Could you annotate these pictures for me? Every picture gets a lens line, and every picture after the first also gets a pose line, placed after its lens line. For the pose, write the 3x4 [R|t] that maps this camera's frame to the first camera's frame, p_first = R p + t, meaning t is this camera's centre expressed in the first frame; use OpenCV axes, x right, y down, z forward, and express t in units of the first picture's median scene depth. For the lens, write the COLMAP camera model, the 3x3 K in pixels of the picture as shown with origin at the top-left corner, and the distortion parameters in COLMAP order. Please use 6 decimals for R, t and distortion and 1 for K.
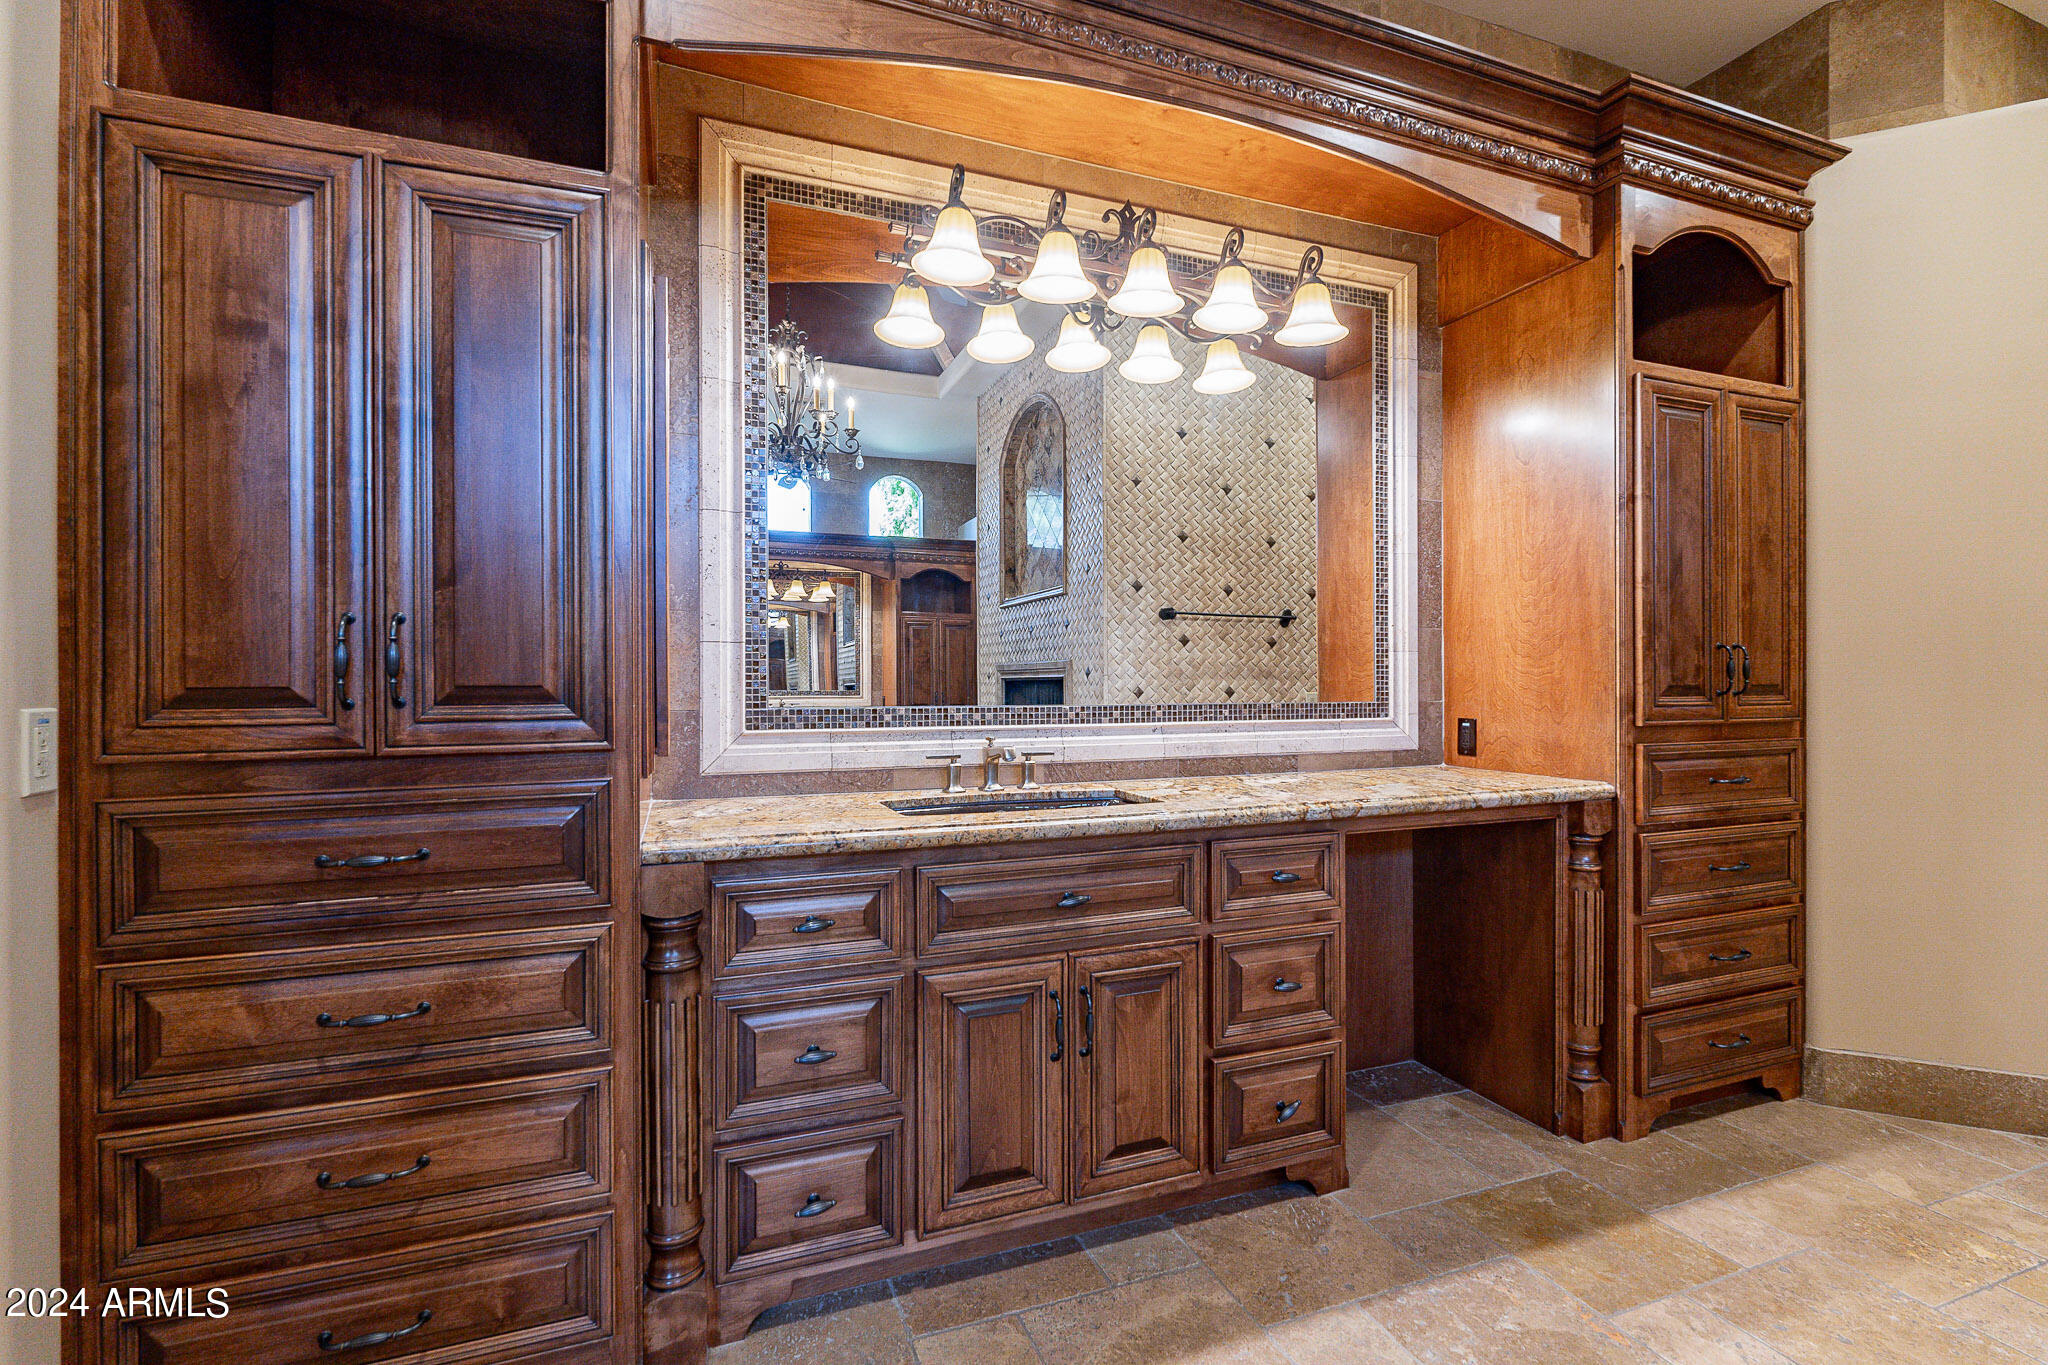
lens RADIAL K [[895.4, 0, 1017.2], [0, 895.4, 682.3], [0, 0, 1]] dist [-0.003282, 0.000805]
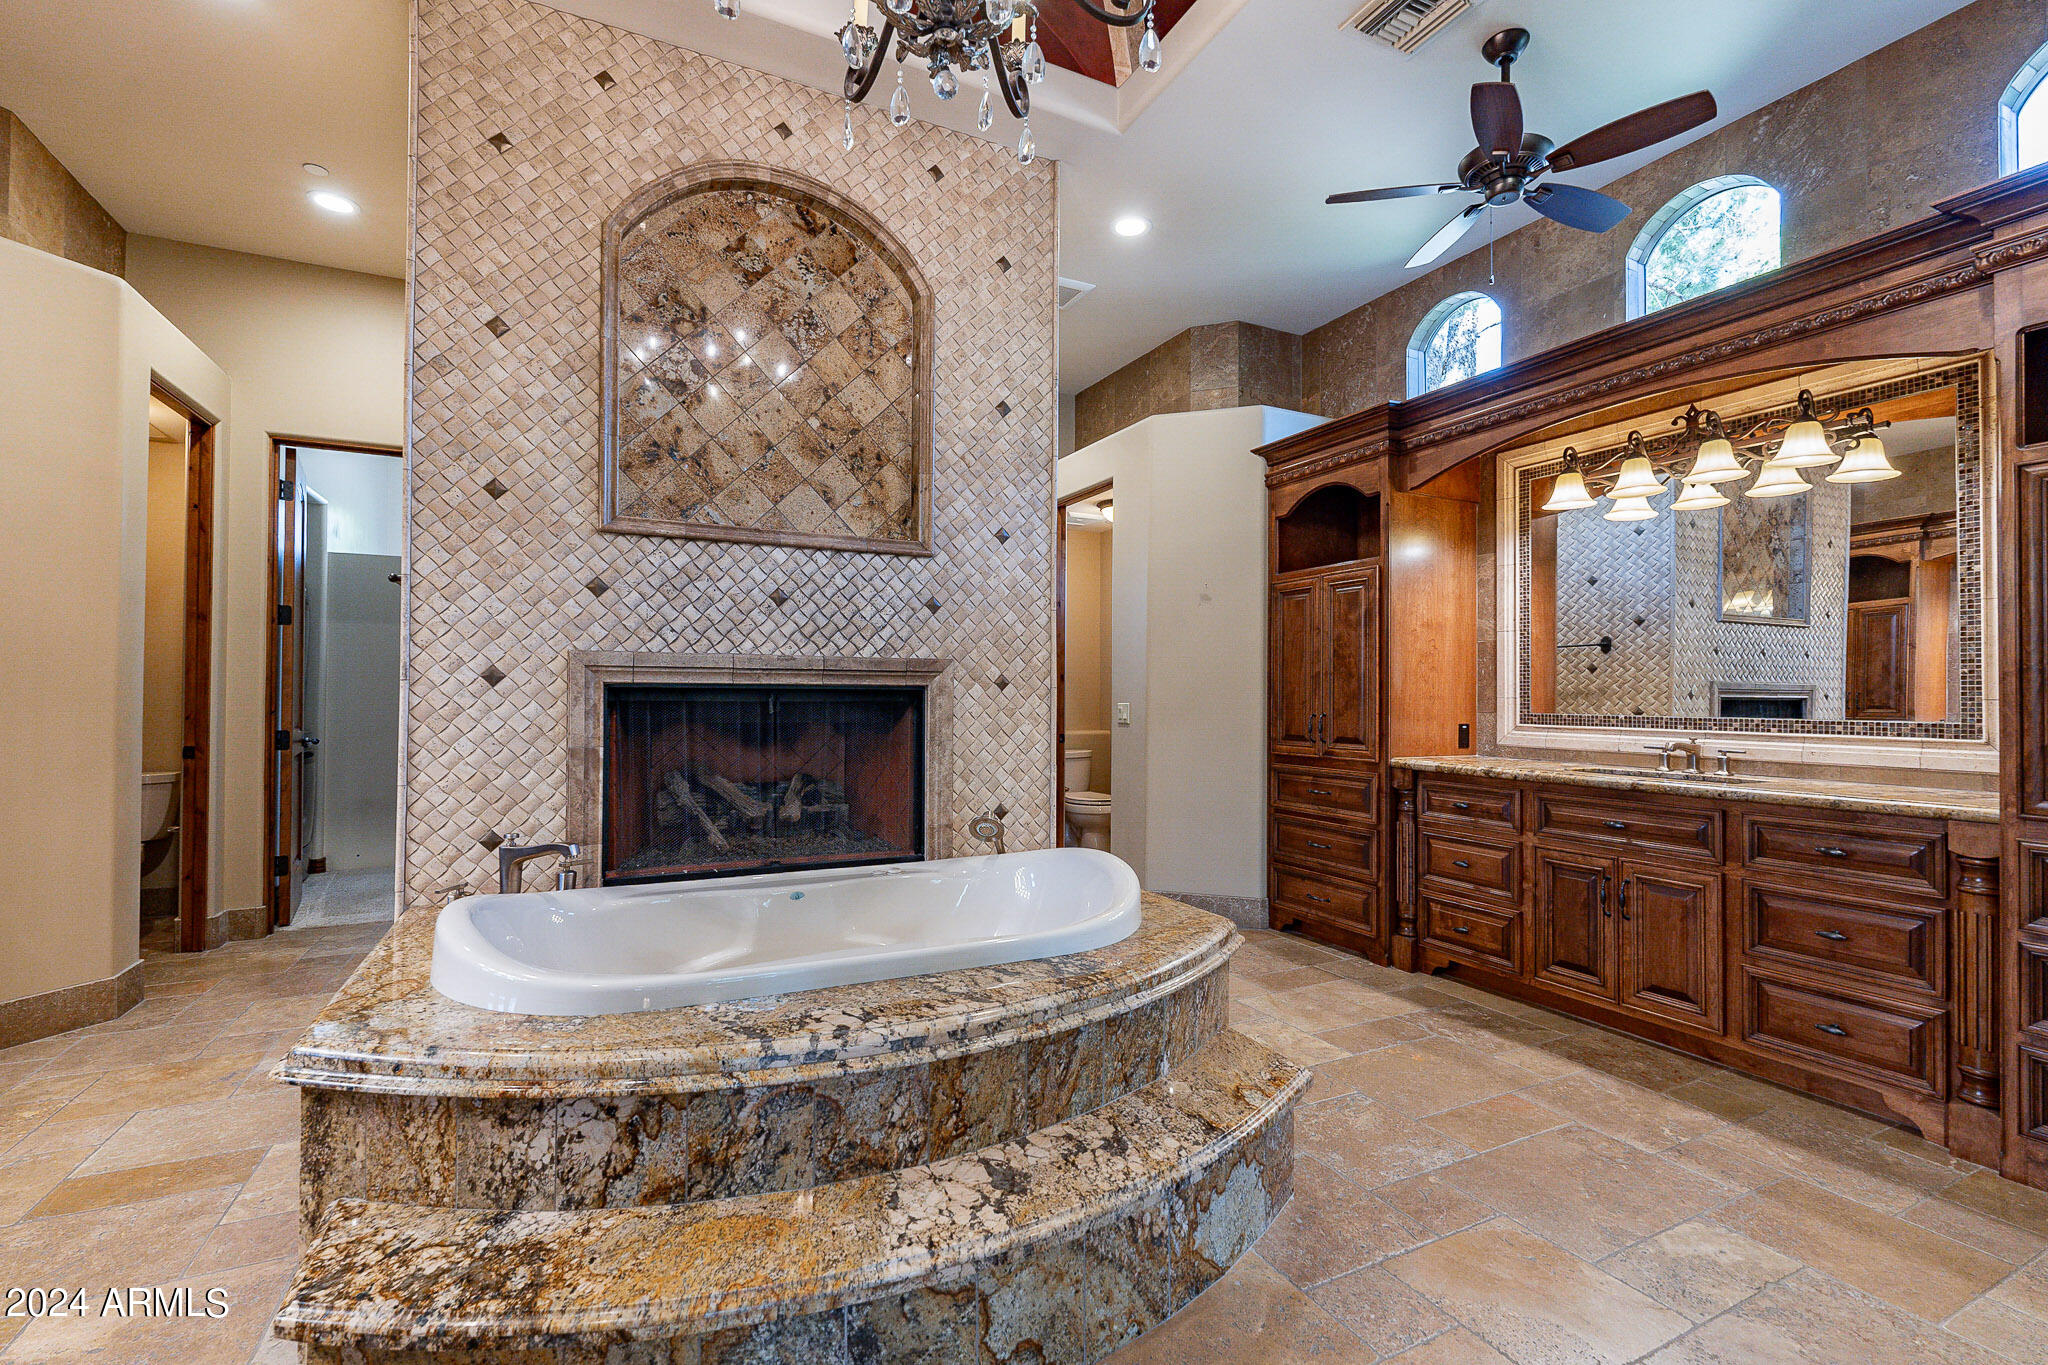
lens RADIAL K [[895.4, 0, 1017.2], [0, 895.4, 682.3], [0, 0, 1]] dist [-0.003282, 0.000805]
pose [[-0.095992, 0.014322, 0.995279, -0.339780], [-0.002379, 0.999890, -0.014618, -0.002246], [-0.995379, -0.003771, -0.095948, -0.292207]]
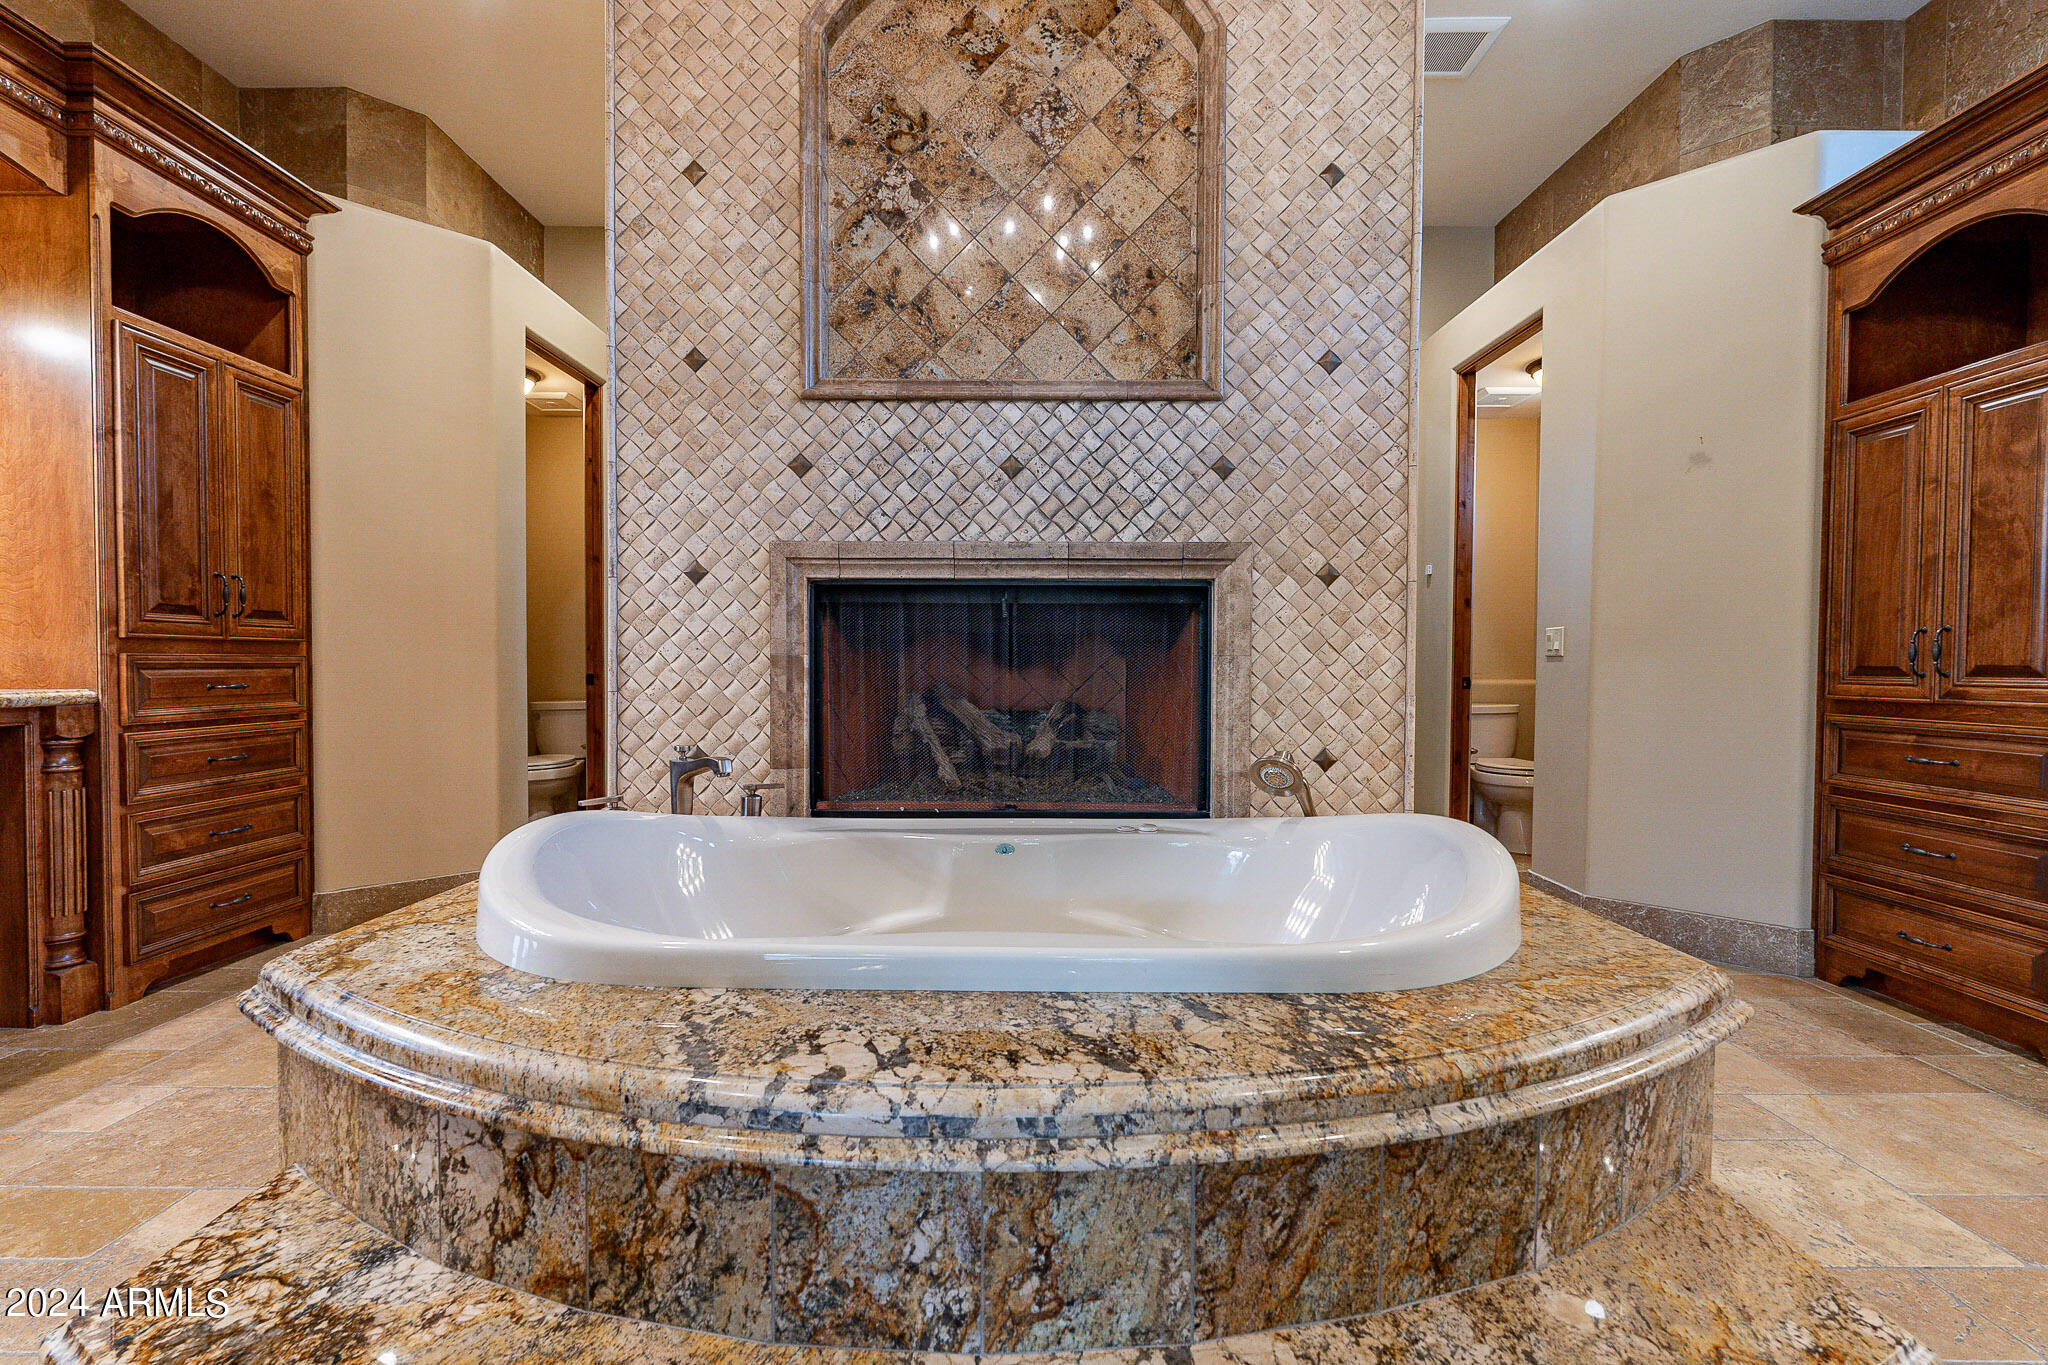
lens RADIAL K [[895.4, 0, 1017.2], [0, 895.4, 682.3], [0, 0, 1]] dist [-0.003282, 0.000805]
pose [[0.354105, -0.018586, 0.935021, 0.043841], [-0.001582, 0.999789, 0.020472, 0.079278], [-0.935204, -0.008729, 0.354001, -0.439664]]
